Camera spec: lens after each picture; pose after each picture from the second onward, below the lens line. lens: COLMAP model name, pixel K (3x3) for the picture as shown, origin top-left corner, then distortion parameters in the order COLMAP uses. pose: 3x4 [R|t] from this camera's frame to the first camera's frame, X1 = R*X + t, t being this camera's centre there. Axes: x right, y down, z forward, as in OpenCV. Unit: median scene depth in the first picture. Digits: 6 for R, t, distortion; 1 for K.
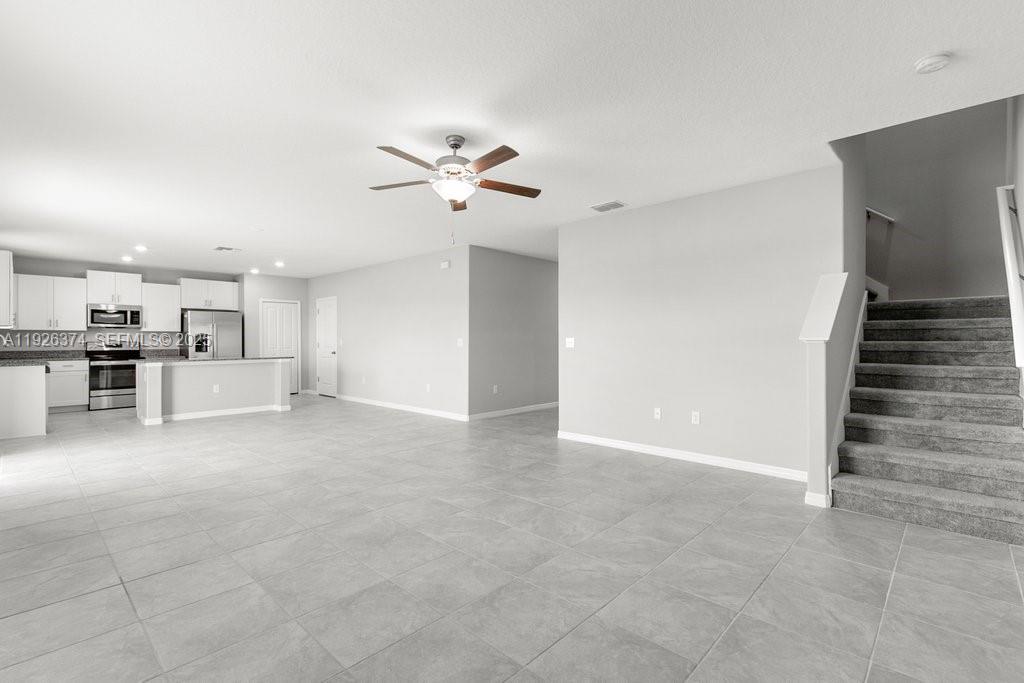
lens RADIAL K [[466.7, 0, 512.0], [0, 466.7, 341.5], [0, 0, 1]] dist [0.089046, 0.000061]
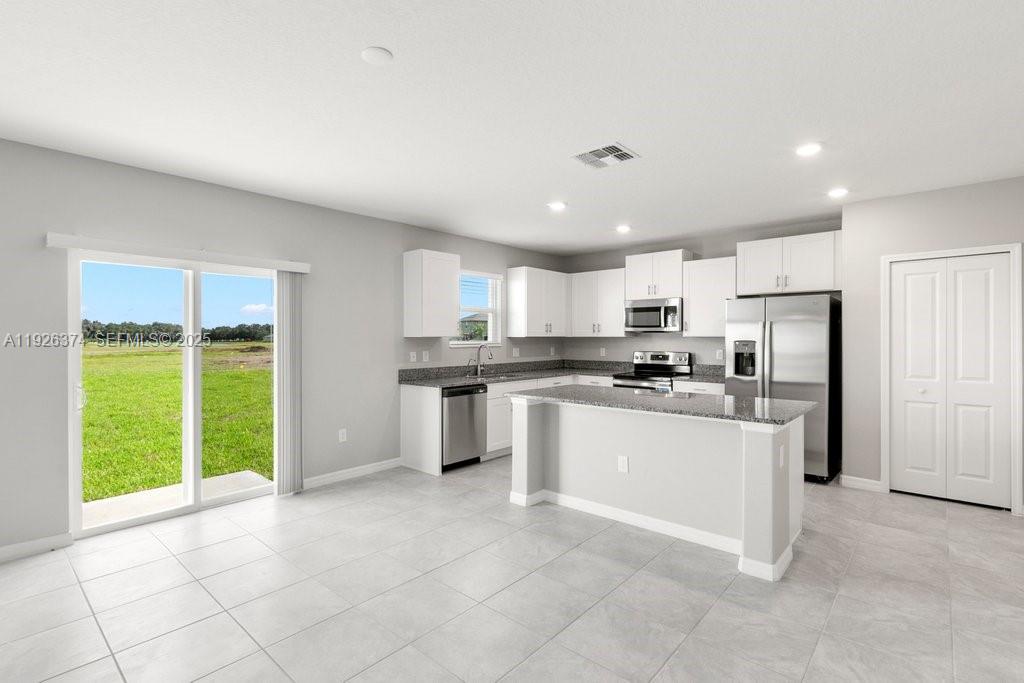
lens RADIAL K [[486.1, 0, 487.0], [0, 486.1, 336.1], [0, 0, 1]] dist [-0.000929, -0.000360]
pose [[0.005851, 0.003345, -0.999977, -0.114834], [0.003595, 0.999988, 0.003366, -0.024655], [0.999976, -0.003615, 0.005839, 0.733709]]
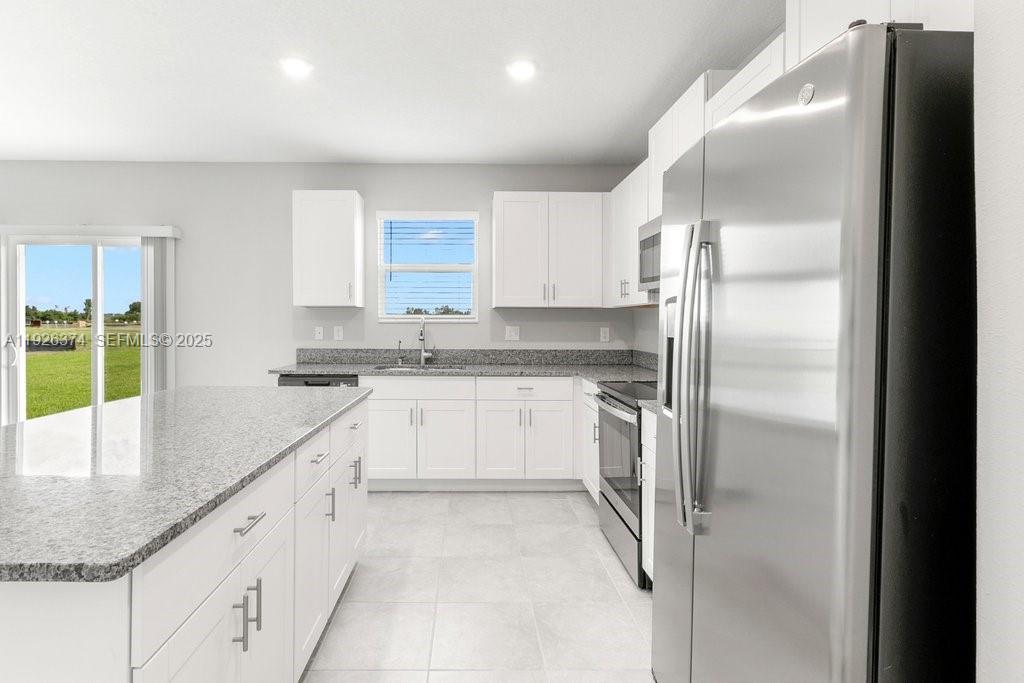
lens RADIAL K [[511.6, 0, 510.7], [0, 511.6, 318.7], [0, 0, 1]] dist [-0.000053, 0.000027]
pose [[-0.723952, -0.005586, -0.689827, -0.498454], [-0.001241, 0.999976, -0.006795, -0.008498], [0.689849, -0.004063, -0.723942, 1.110235]]
